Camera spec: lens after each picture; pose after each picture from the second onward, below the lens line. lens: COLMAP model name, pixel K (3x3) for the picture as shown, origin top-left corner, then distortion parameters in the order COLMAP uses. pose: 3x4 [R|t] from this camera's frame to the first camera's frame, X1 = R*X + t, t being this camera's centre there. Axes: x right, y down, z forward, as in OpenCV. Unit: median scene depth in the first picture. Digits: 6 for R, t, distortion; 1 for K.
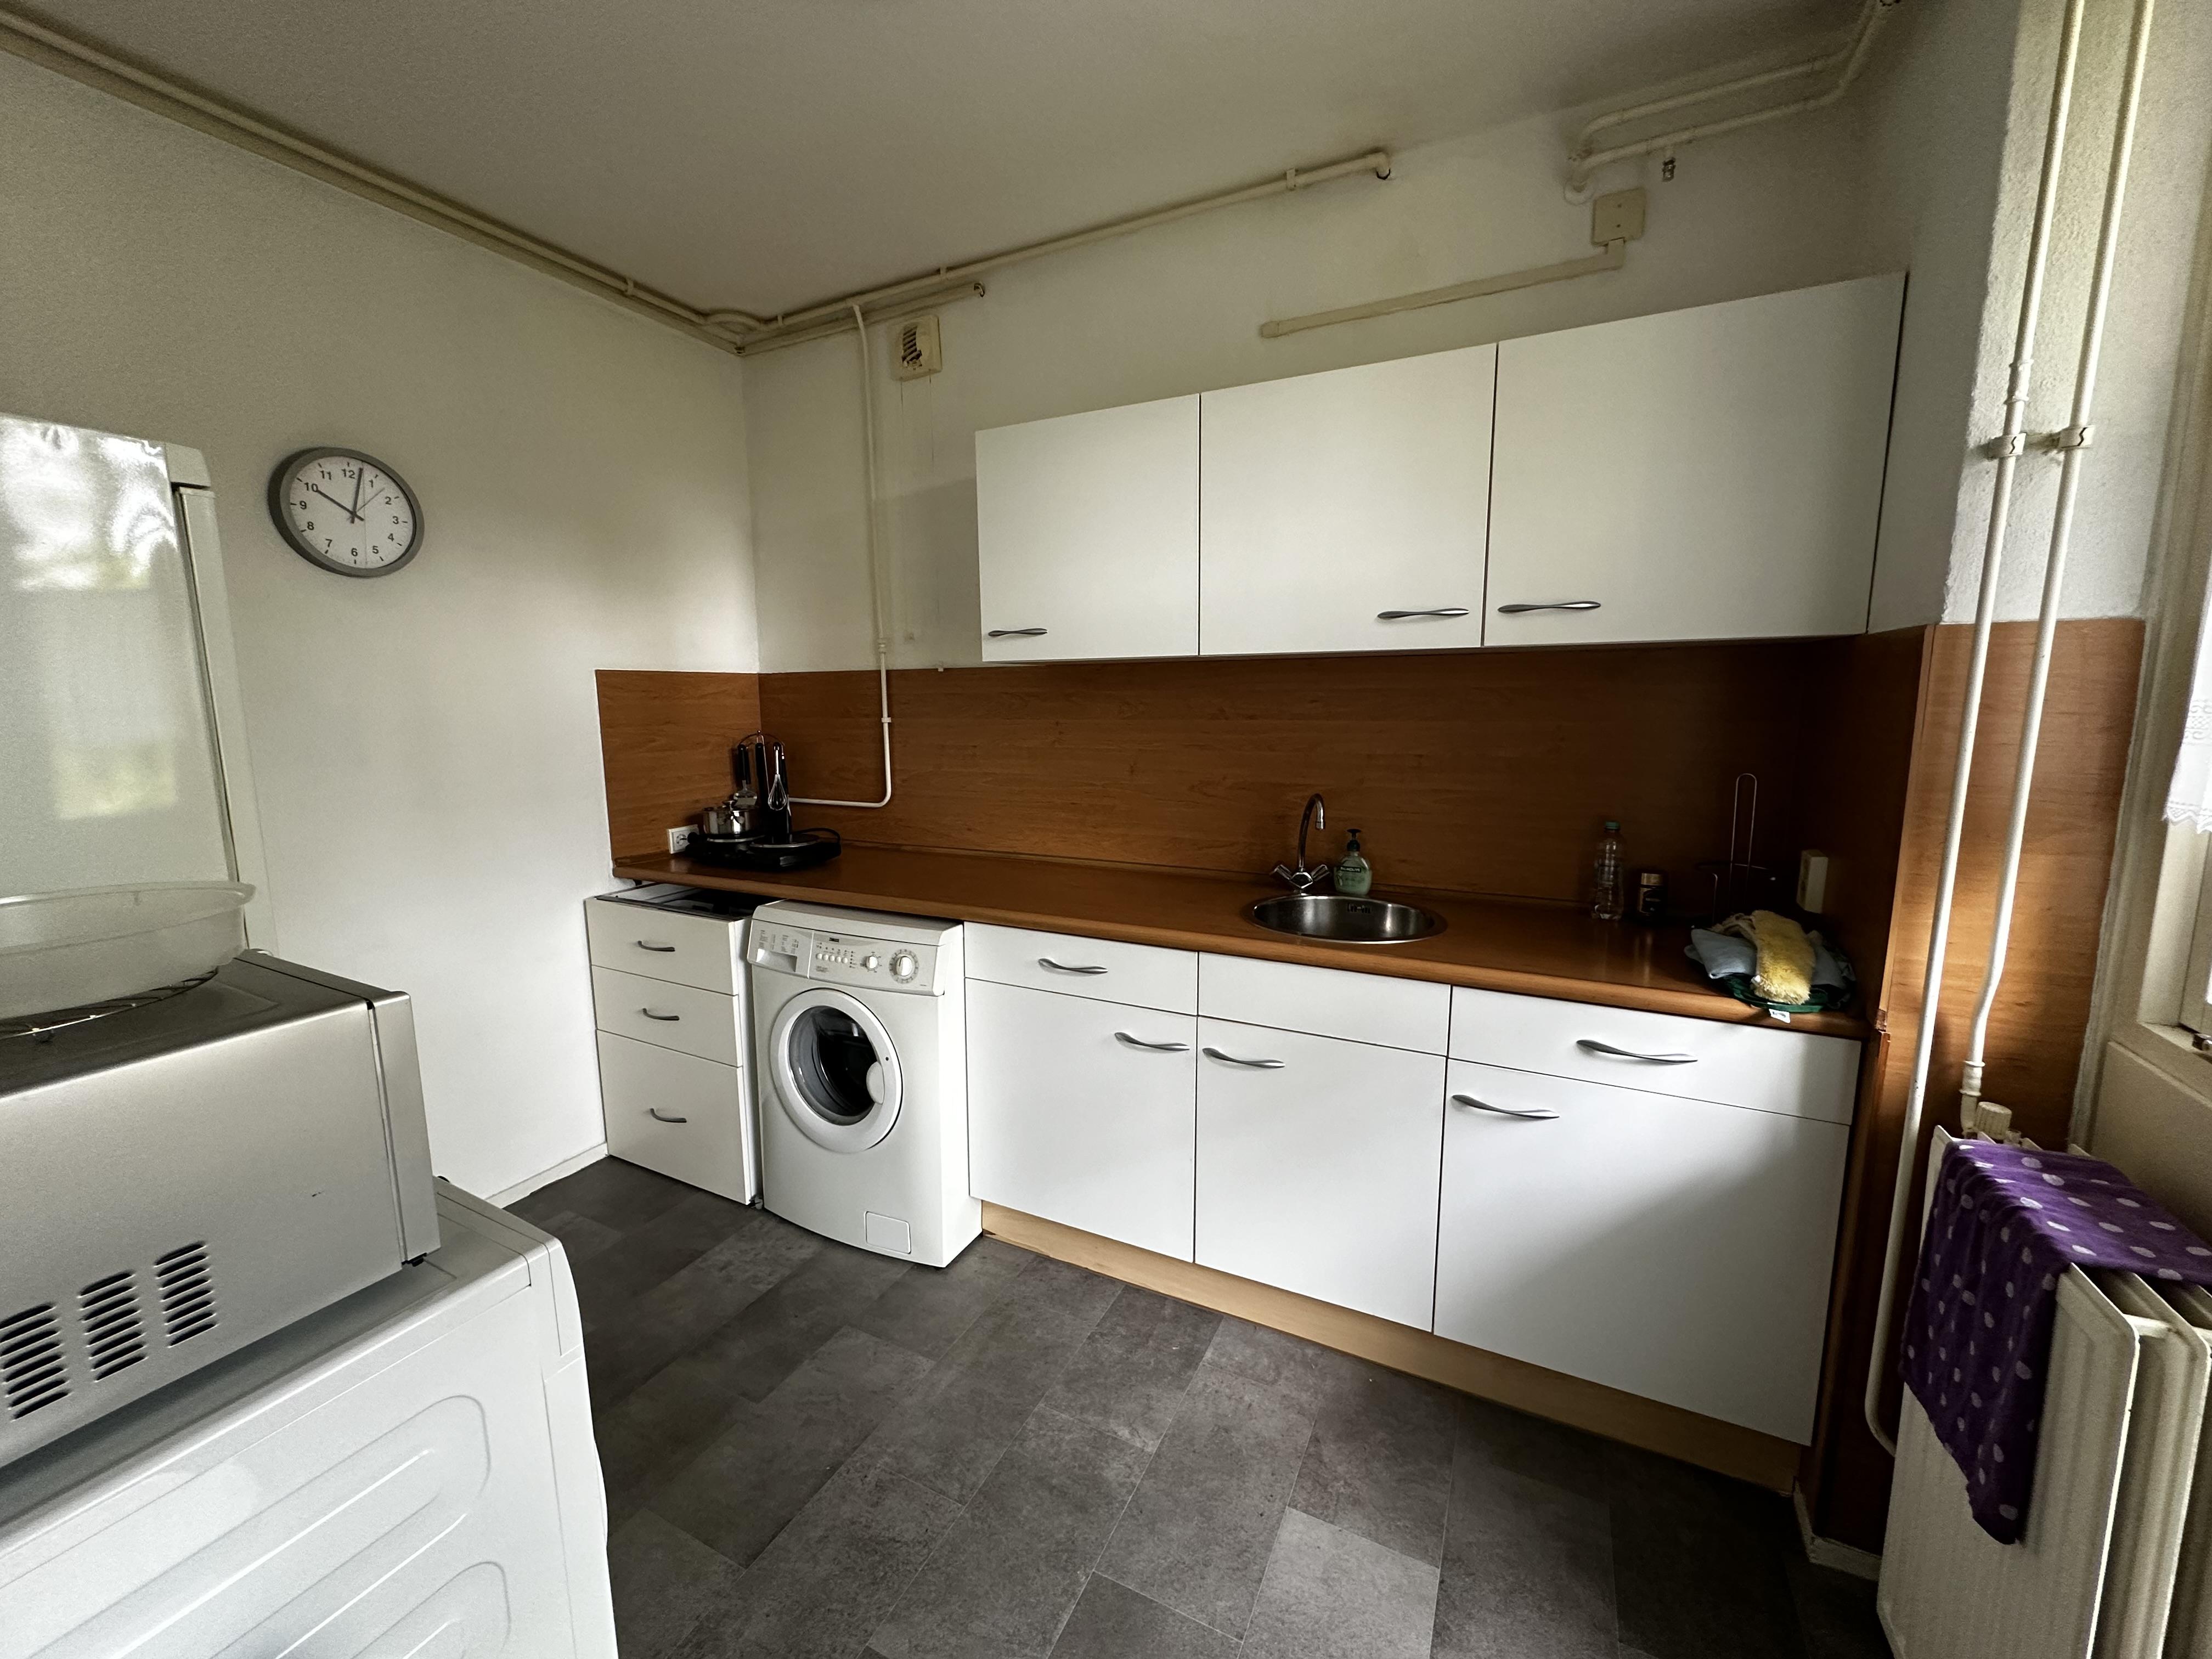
lens RADIAL K [[880.6, 0, 1103.6], [0, 880.6, 822.1], [0, 0, 1]] dist [-0.001312, 0.000017]
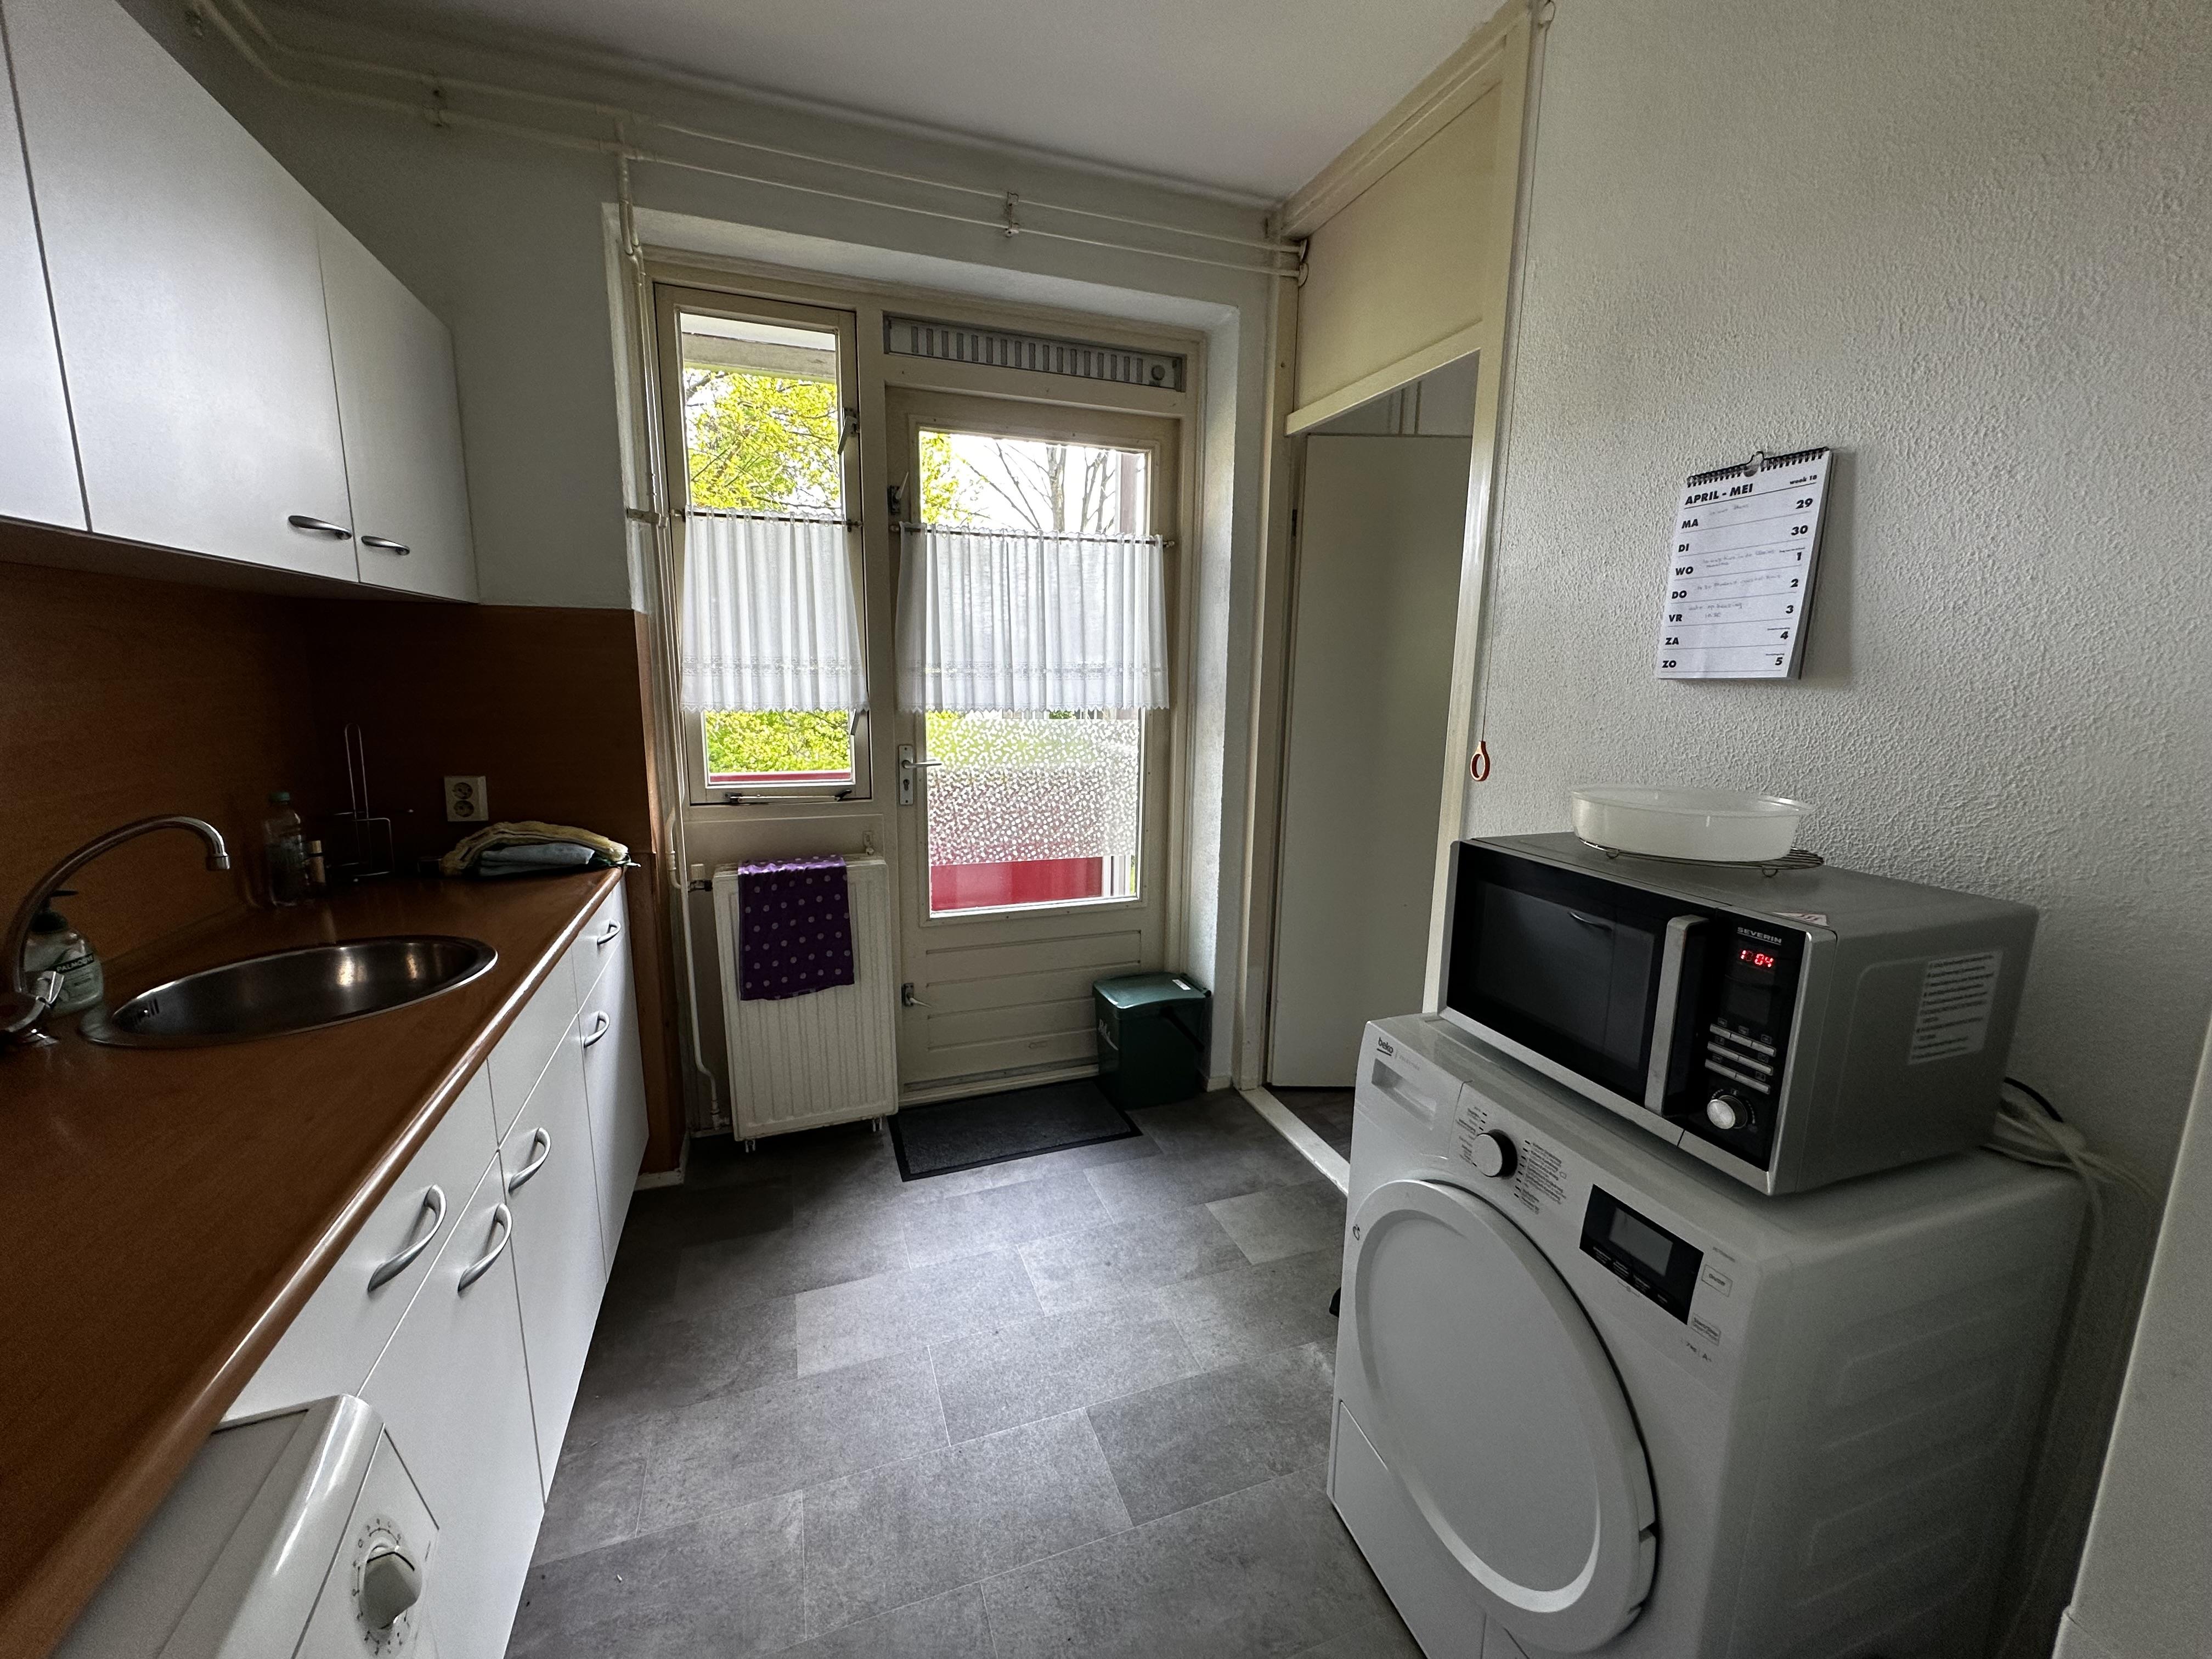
lens RADIAL K [[880.6, 0, 1106.3], [0, 880.6, 822.6], [0, 0, 1]] dist [-0.001312, 0.000017]
pose [[-0.724436, -0.125460, 0.677830, -0.701975], [0.090142, 0.957615, 0.273585, -0.159716], [-0.683423, 0.259295, -0.682421, 1.238514]]
